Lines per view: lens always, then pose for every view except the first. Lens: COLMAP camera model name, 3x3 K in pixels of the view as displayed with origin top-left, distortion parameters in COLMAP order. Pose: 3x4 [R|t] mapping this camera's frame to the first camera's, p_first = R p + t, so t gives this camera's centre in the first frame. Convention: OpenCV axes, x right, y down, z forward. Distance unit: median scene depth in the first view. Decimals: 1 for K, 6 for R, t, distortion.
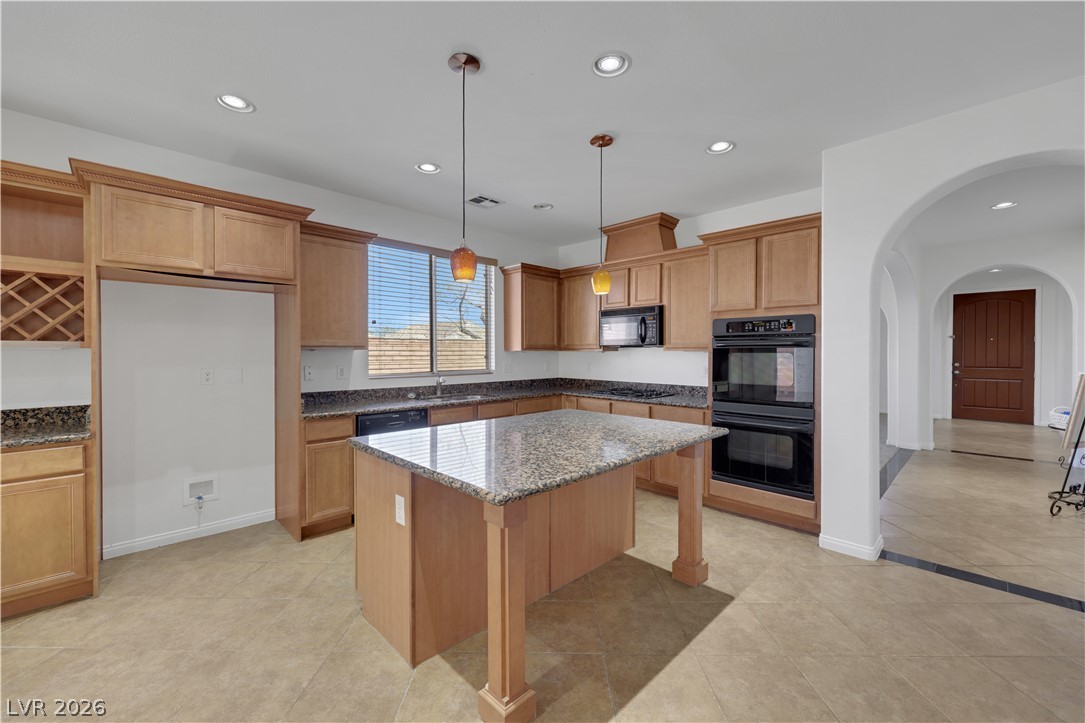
lens RADIAL K [[425.9, 0, 546.5], [0, 425.9, 357.9], [0, 0, 1]] dist [-0.000903, 0.000161]
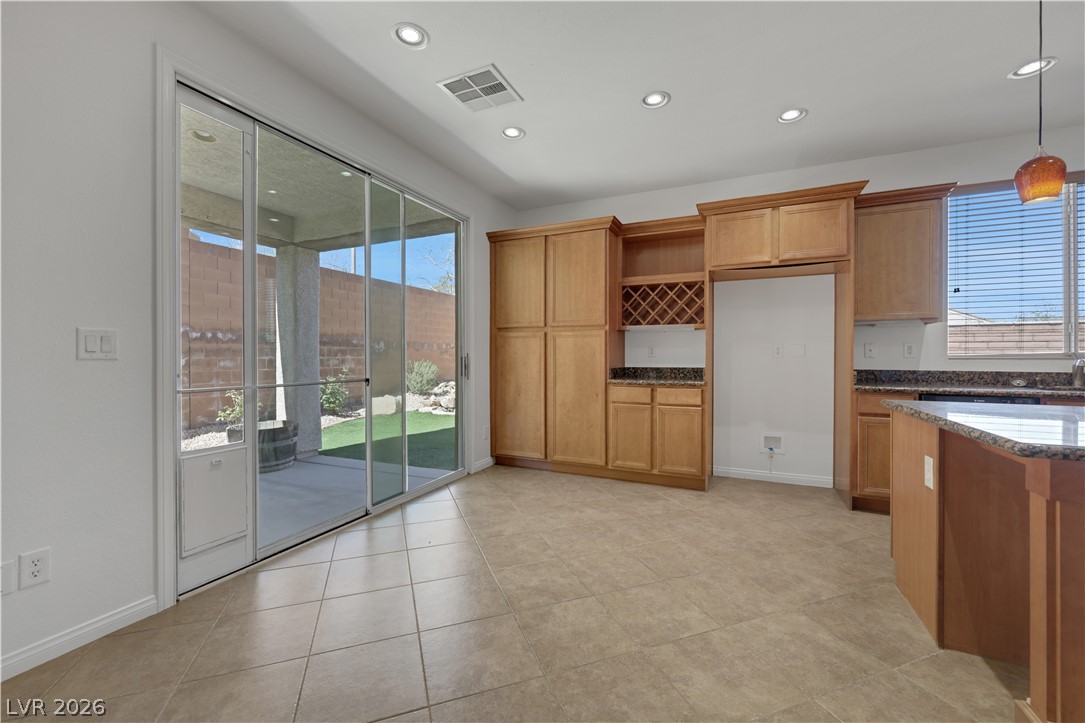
lens RADIAL K [[425.9, 0, 546.5], [0, 425.9, 357.9], [0, 0, 1]] dist [-0.000903, 0.000161]
pose [[0.355712, 0.020144, -0.934378, 0.138946], [-0.009004, 0.999795, 0.018126, 0.062302], [0.934552, 0.001966, 0.355821, -0.068255]]
